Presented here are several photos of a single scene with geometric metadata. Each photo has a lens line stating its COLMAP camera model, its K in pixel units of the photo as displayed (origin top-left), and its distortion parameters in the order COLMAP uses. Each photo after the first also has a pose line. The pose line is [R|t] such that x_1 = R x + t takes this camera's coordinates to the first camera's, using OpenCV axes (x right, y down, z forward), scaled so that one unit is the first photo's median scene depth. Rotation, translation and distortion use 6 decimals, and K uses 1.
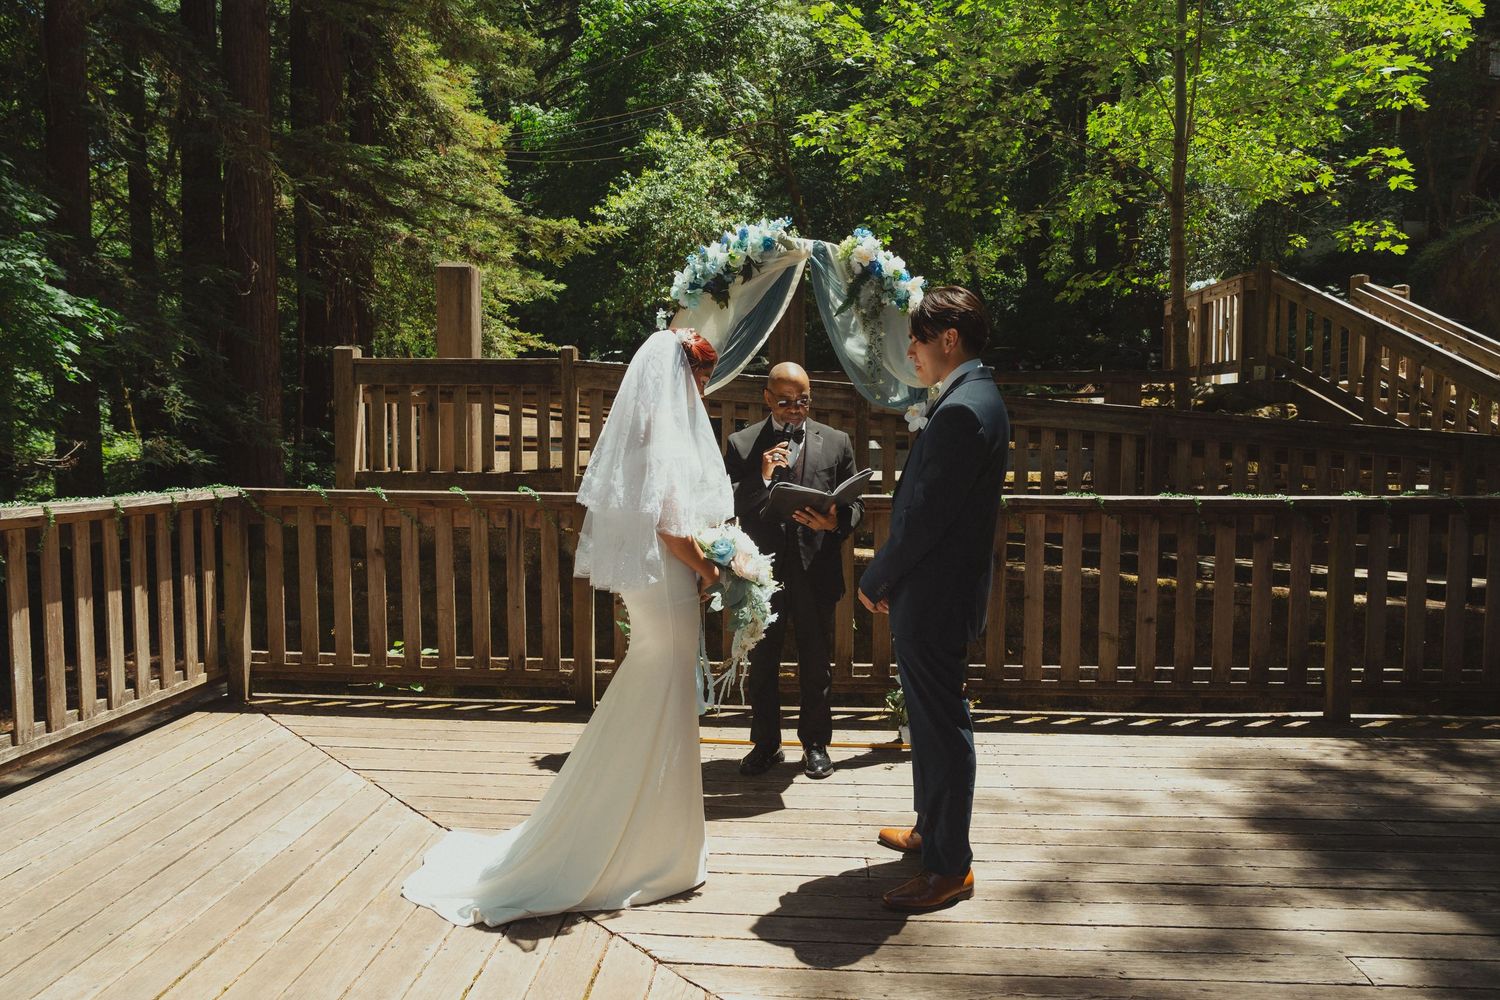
lens RADIAL K [[1148.4, 0, 750.0], [0, 1148.4, 500.0], [0, 0, 1]] dist [0.288387, -0.000661]
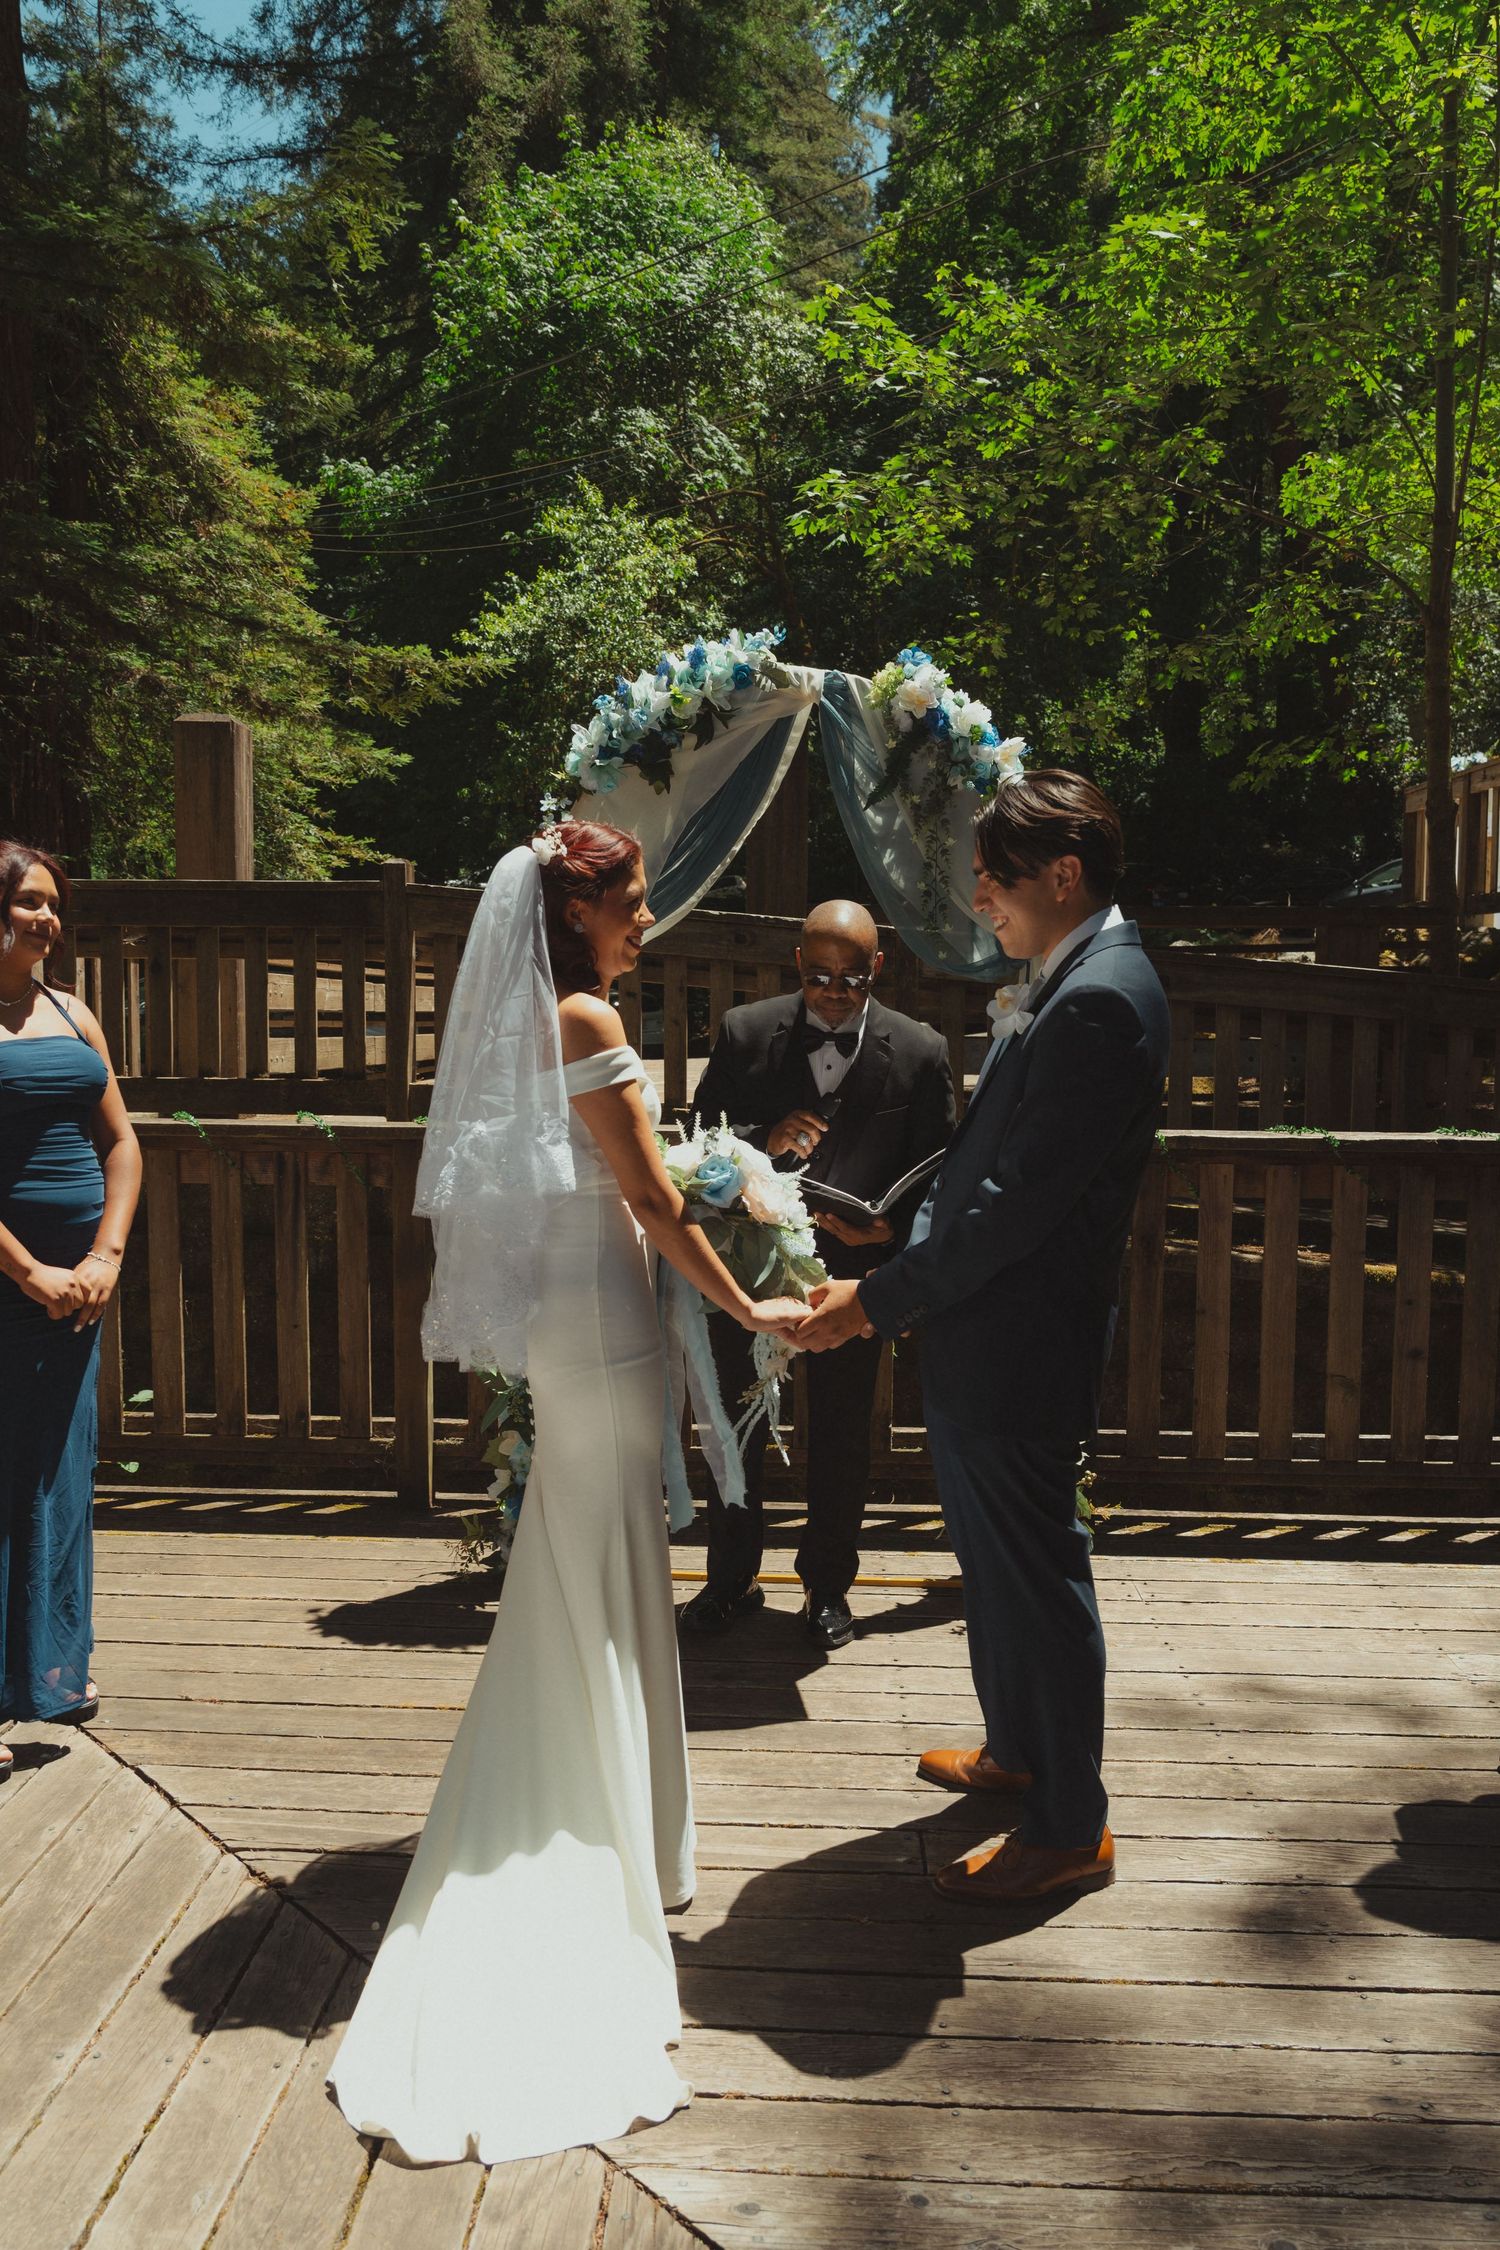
lens RADIAL K [[1689.1, 0, 750.0], [0, 1689.1, 1125.0], [0, 0, 1]] dist [0.183559, 0.000617]
pose [[0.999874, 0.001581, 0.015769, 0.004625], [-0.001976, 0.999684, 0.025043, -0.019180], [-0.015725, -0.025071, 0.999562, 0.127077]]
